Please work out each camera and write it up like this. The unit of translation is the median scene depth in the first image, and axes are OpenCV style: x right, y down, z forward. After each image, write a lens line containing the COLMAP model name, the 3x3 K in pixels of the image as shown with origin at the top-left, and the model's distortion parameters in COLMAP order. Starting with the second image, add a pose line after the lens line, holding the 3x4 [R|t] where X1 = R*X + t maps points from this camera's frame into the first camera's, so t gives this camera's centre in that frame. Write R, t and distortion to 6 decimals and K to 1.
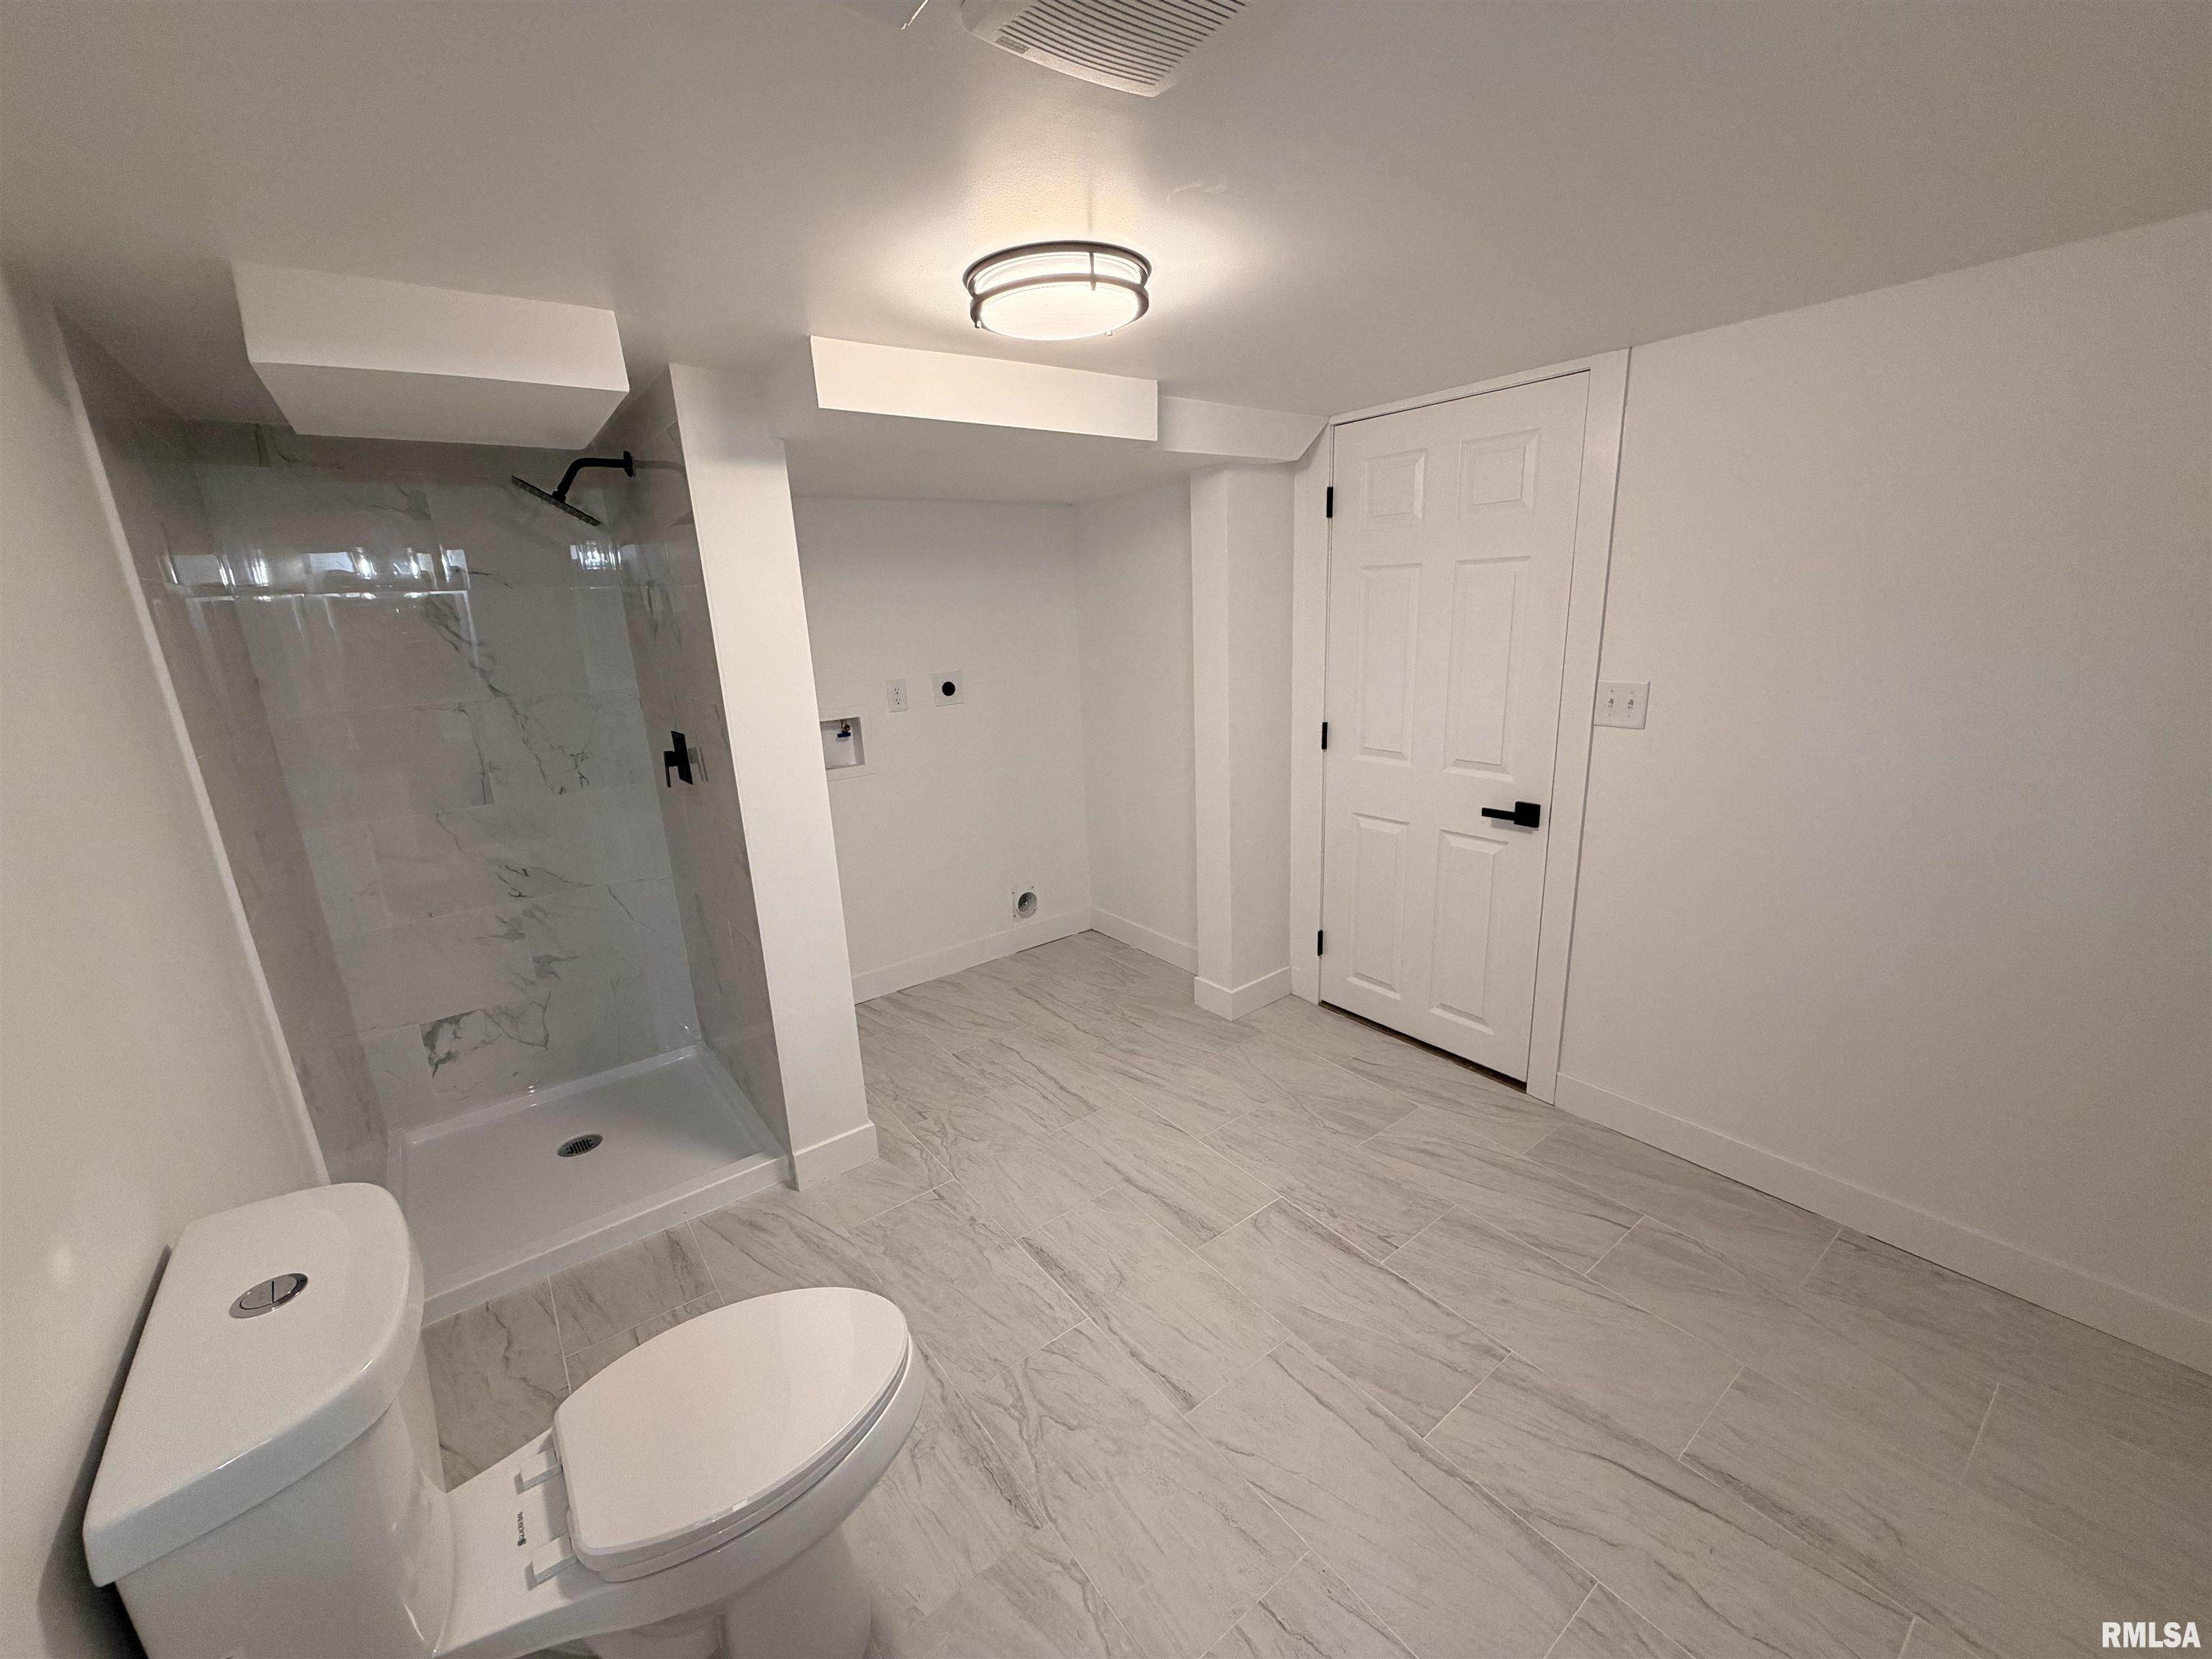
lens RADIAL K [[884.3, 0, 1100.3], [0, 884.3, 829.1], [0, 0, 1]] dist [0.001721, -0.000083]
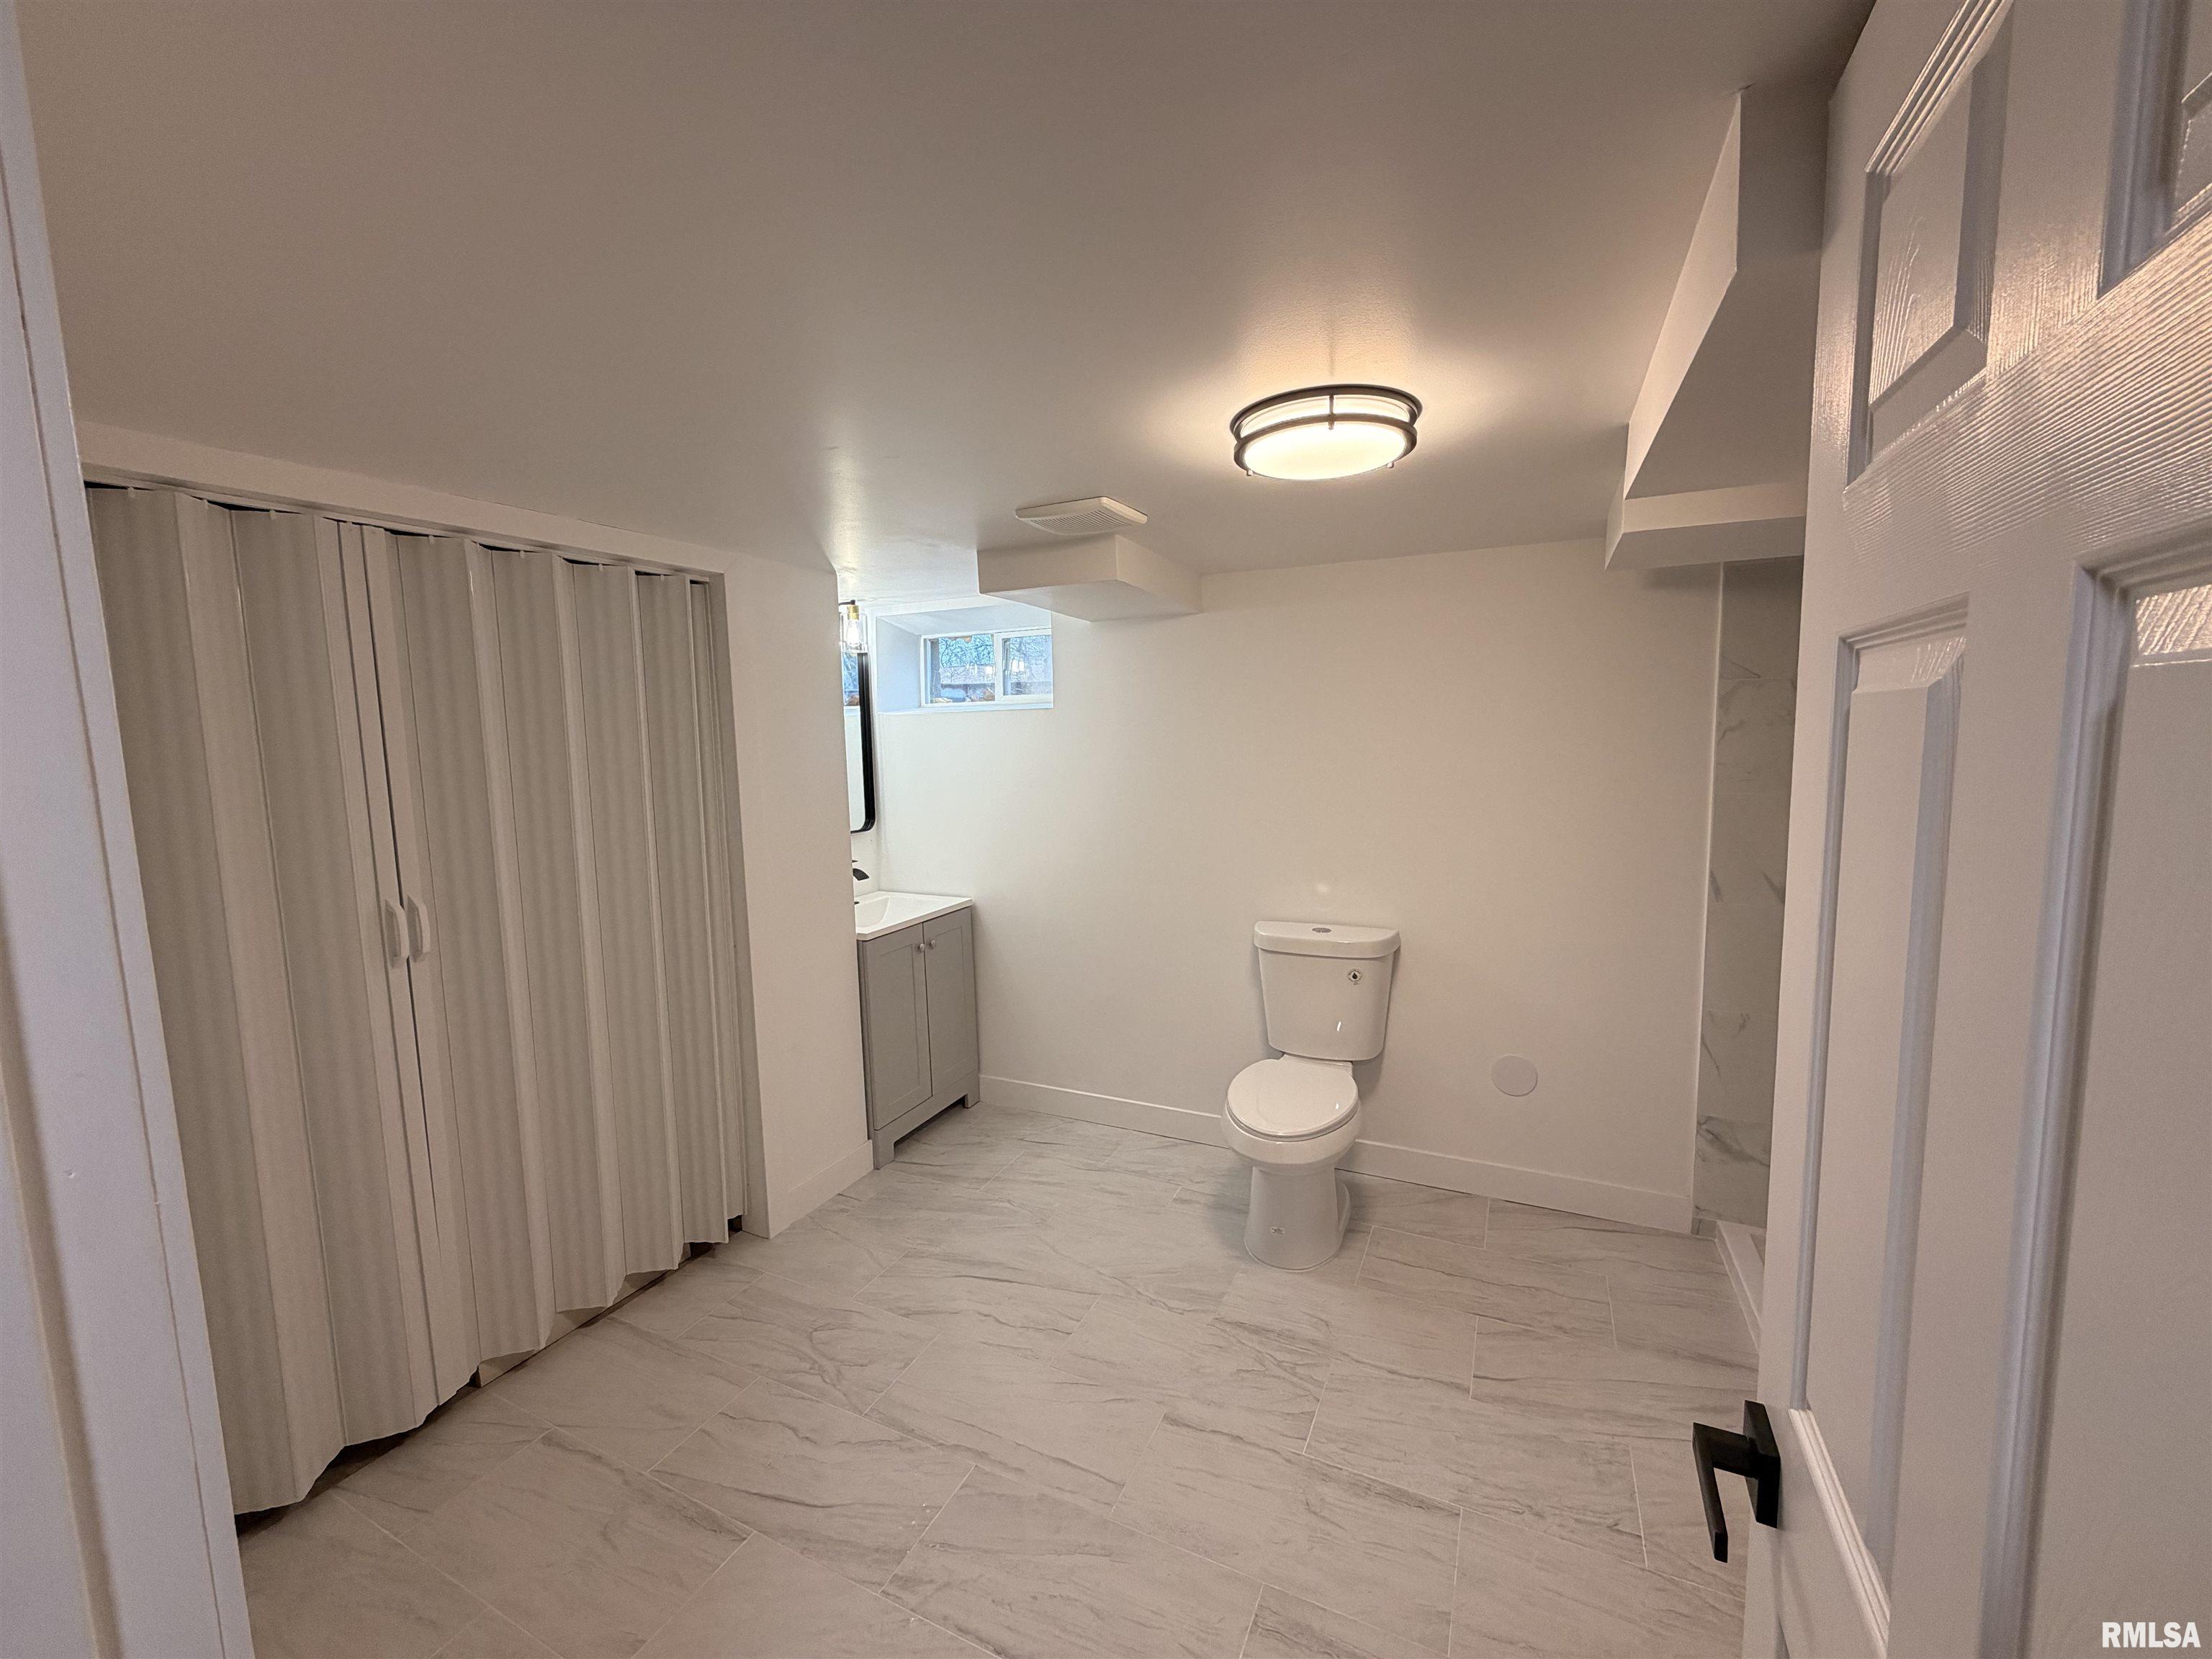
lens RADIAL K [[884.3, 0, 1100.3], [0, 884.3, 829.1], [0, 0, 1]] dist [0.001721, -0.000083]
pose [[-0.888009, 0.116747, -0.444758, 0.577947], [-0.053208, 0.934646, 0.351576, -0.446917], [0.456736, 0.335868, -0.823763, 1.584774]]
